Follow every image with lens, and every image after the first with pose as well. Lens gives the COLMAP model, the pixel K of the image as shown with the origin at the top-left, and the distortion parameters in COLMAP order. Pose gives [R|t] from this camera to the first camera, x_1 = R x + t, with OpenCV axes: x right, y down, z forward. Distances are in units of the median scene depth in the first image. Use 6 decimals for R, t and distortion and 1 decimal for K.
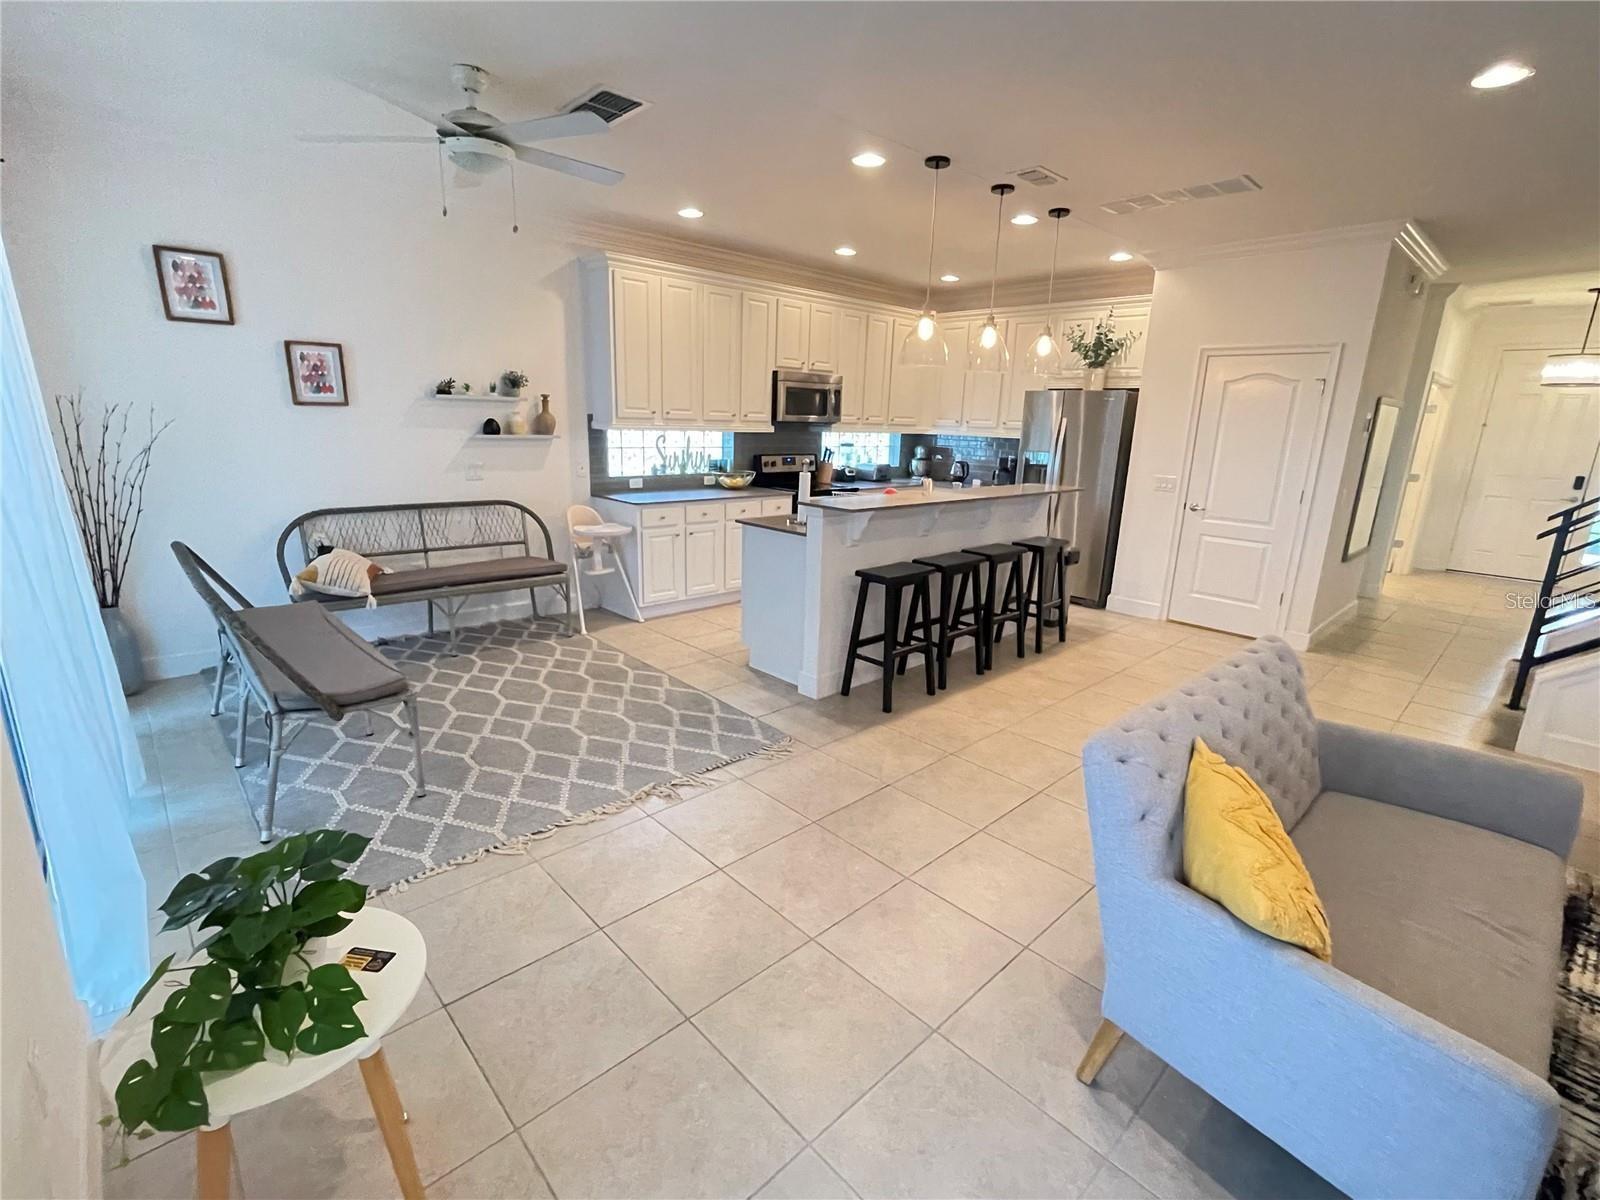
lens RADIAL K [[728.1, 0, 800.0], [0, 728.1, 600.0], [0, 0, 1]] dist [0.014384, -0.000012]
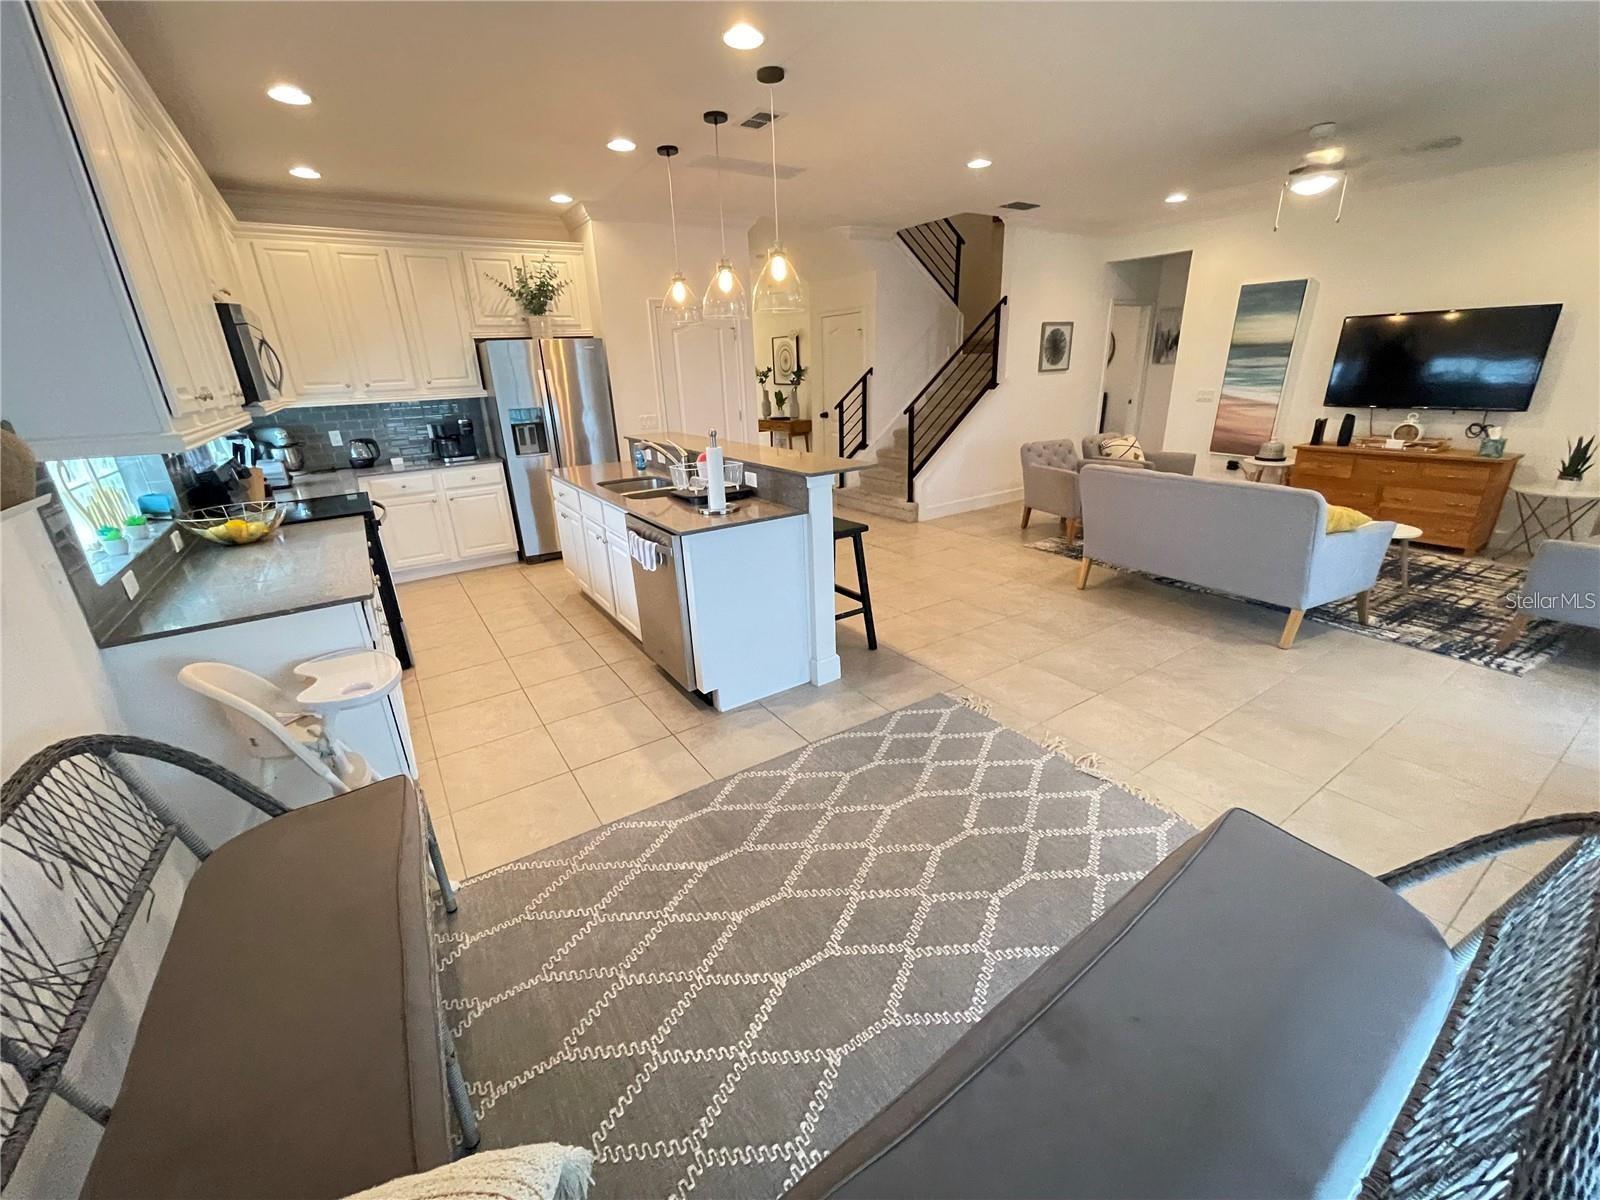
lens RADIAL K [[647.9, 0, 800.0], [0, 647.9, 600.0], [0, 0, 1]] dist [-0.000057, 0.000047]
pose [[0.168989, -0.375120, 0.911443, -0.668711], [0.283829, 0.904091, 0.319470, -0.222081], [-0.943866, 0.204707, 0.259251, 0.767965]]
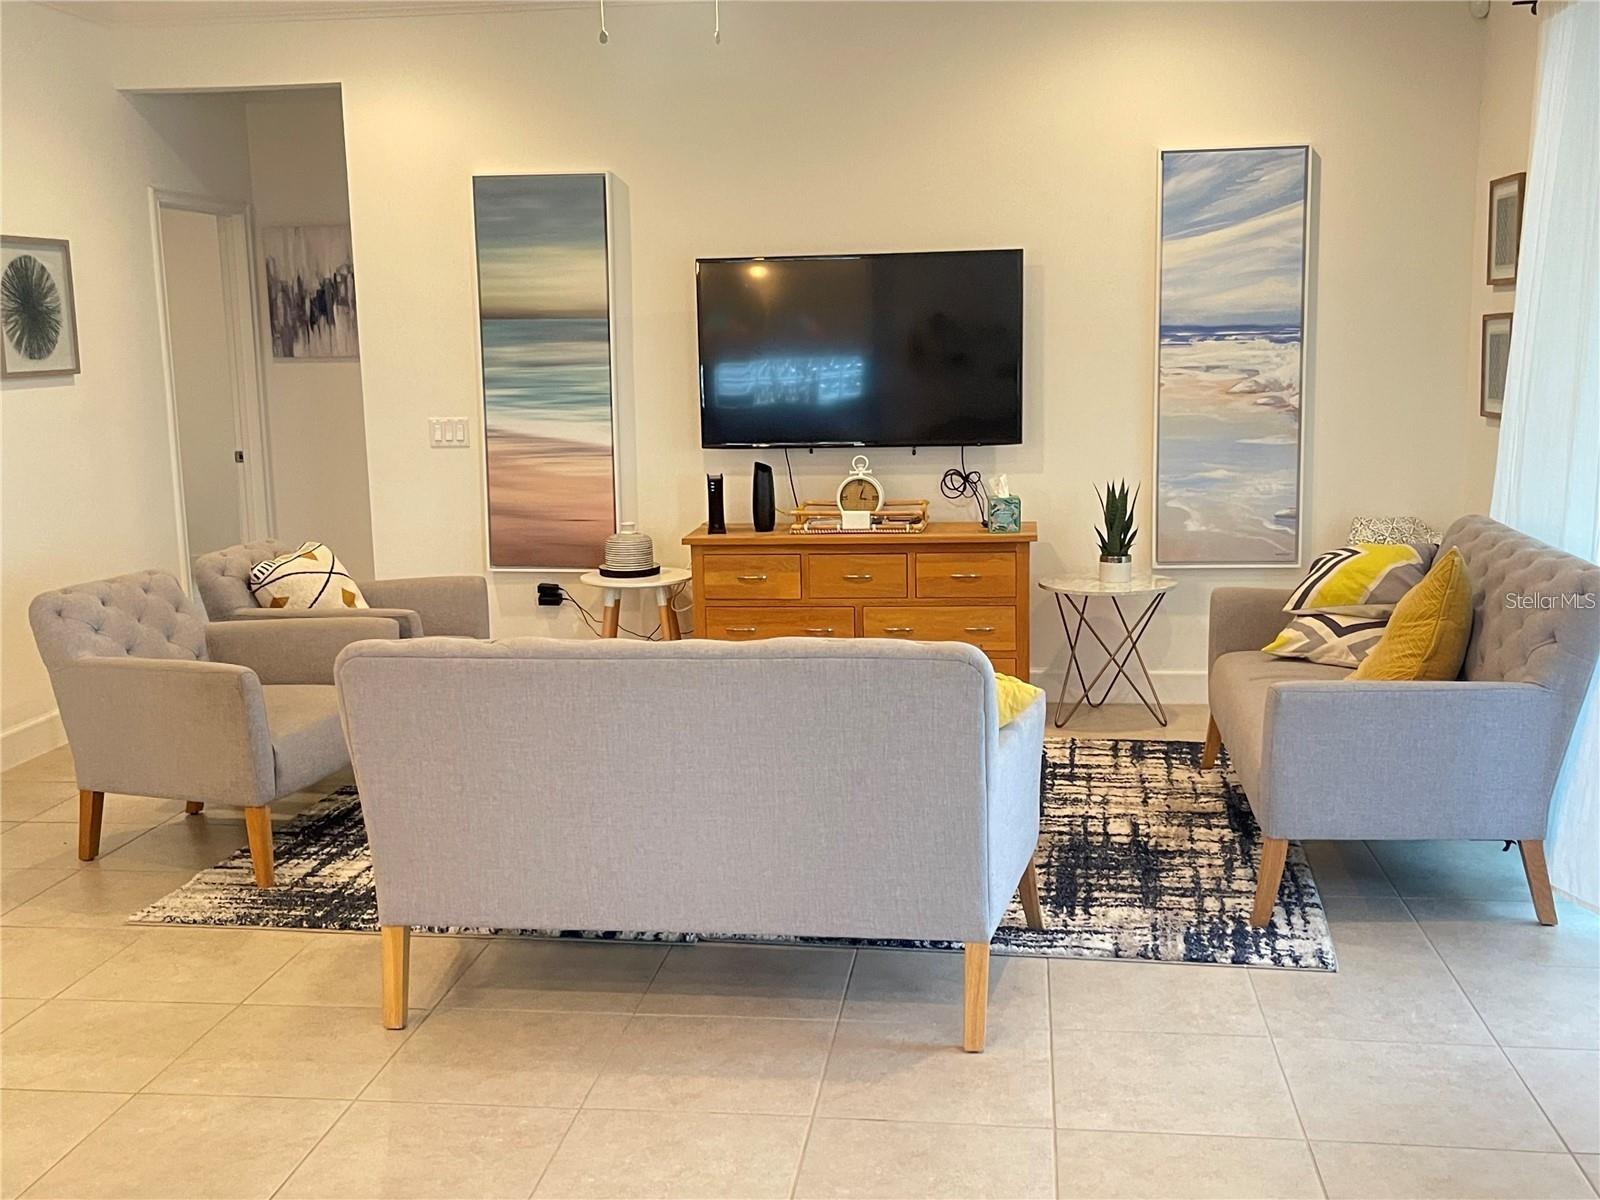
lens RADIAL K [[1676.0, 0, 801.5], [0, 1676.0, 631.9], [0, 0, 1]] dist [0.024886, -0.005927]
pose [[-0.633450, -0.156899, 0.757710, -0.396197], [0.194385, 0.915557, 0.352093, -0.218738], [-0.748970, 0.370321, -0.549461, 0.841638]]
